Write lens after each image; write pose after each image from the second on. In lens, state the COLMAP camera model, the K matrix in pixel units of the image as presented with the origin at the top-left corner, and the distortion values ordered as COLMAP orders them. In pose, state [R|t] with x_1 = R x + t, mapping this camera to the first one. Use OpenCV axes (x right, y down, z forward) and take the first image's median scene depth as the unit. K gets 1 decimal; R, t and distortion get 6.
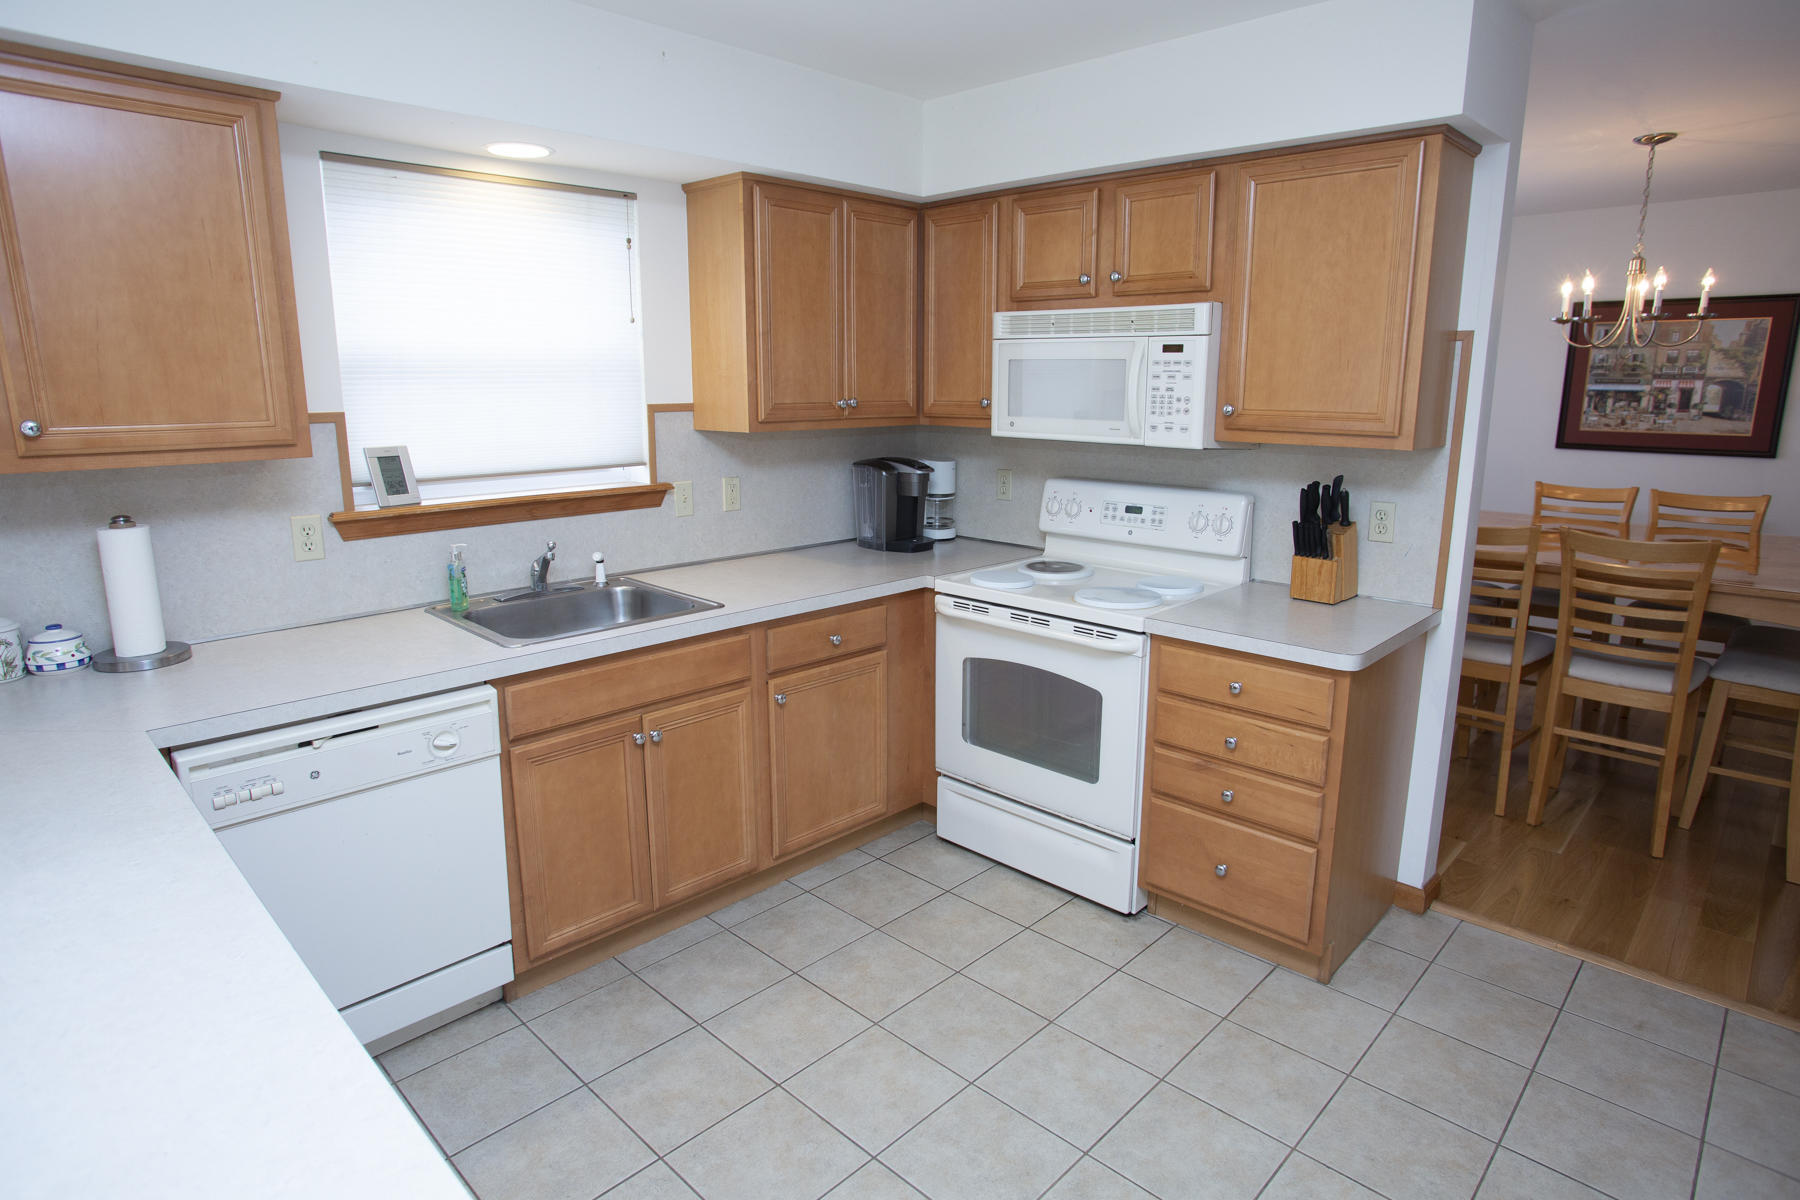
lens RADIAL K [[1005.3, 0, 905.0], [0, 1005.3, 584.3], [0, 0, 1]] dist [-0.086519, 0.059537]
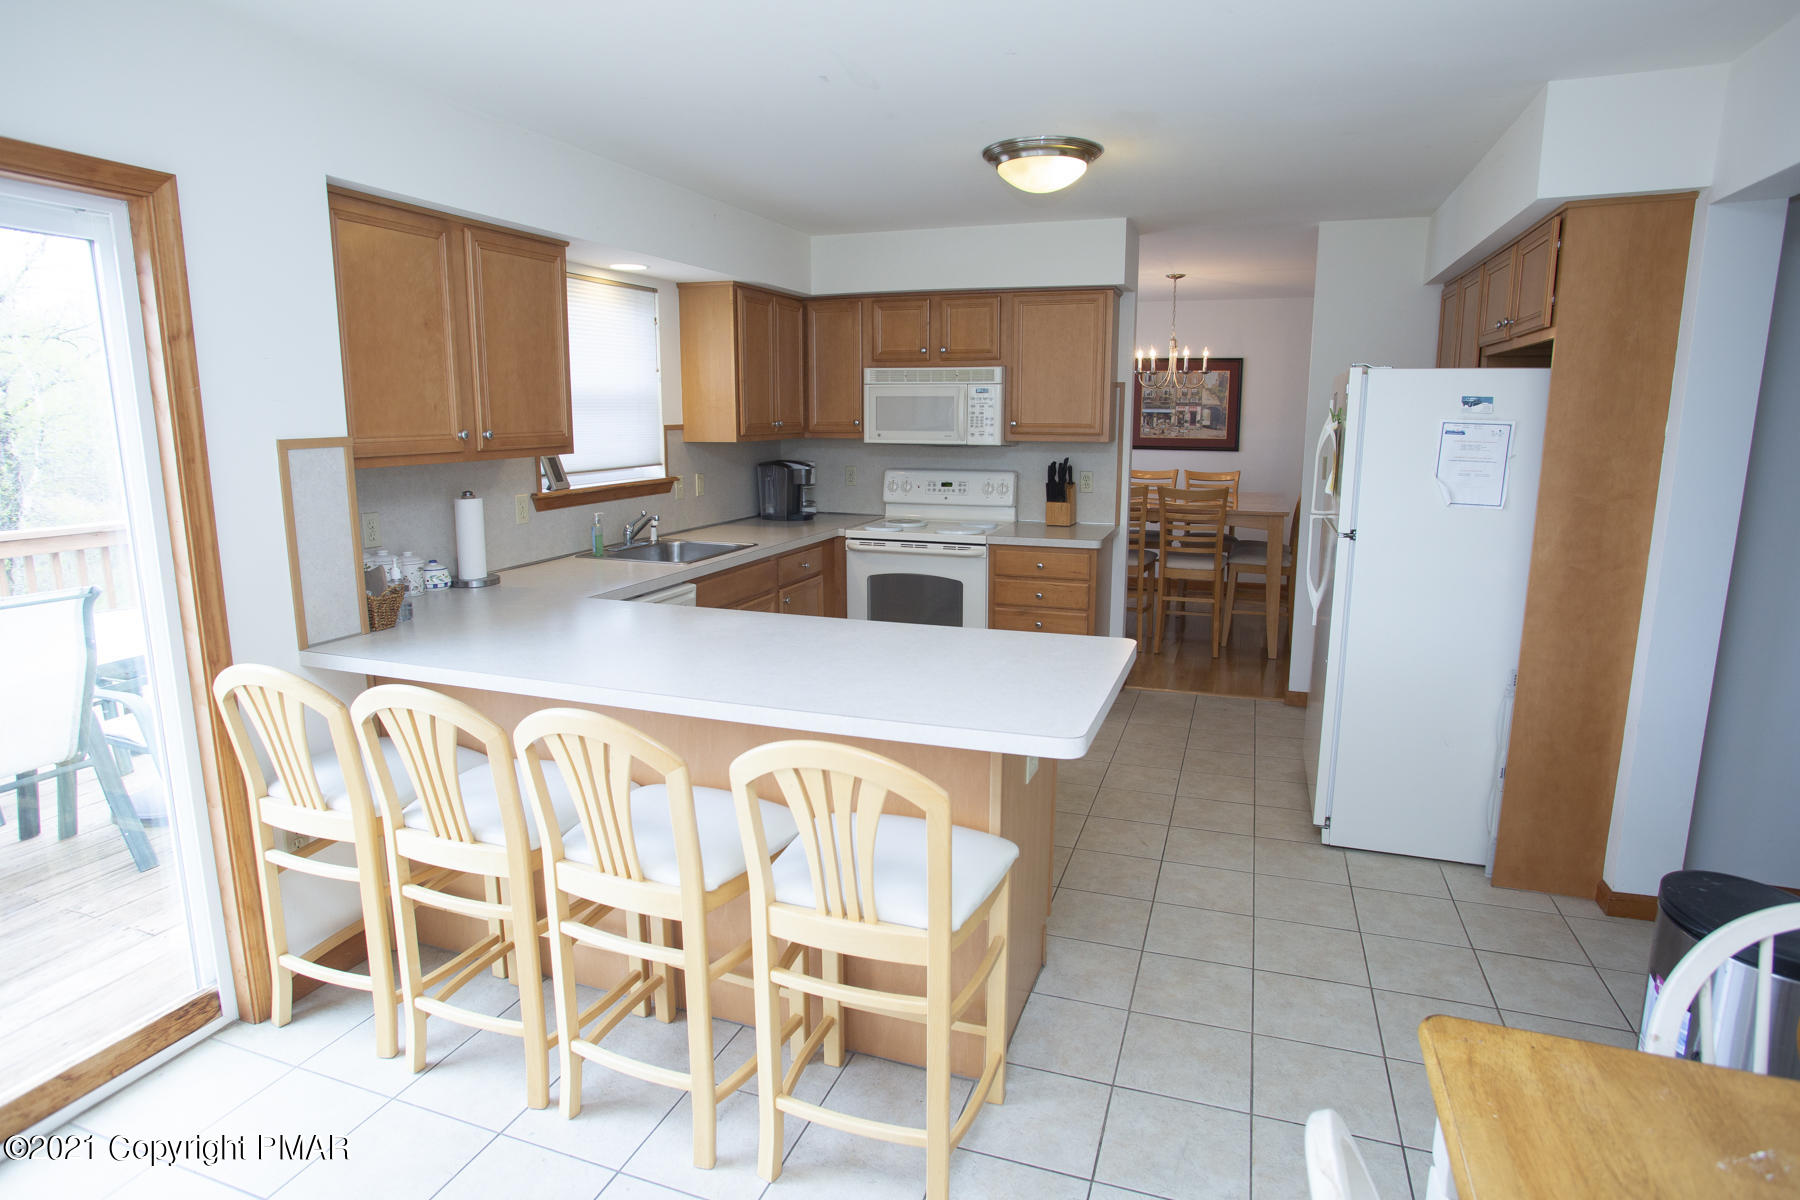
lens RADIAL K [[1005.3, 0, 905.0], [0, 1005.3, 584.3], [0, 0, 1]] dist [-0.086519, 0.059537]
pose [[0.911126, -0.072240, 0.405748, -0.562838], [0.083838, 0.996420, -0.010858, 0.111266], [-0.403511, 0.043910, 0.913921, -0.541600]]
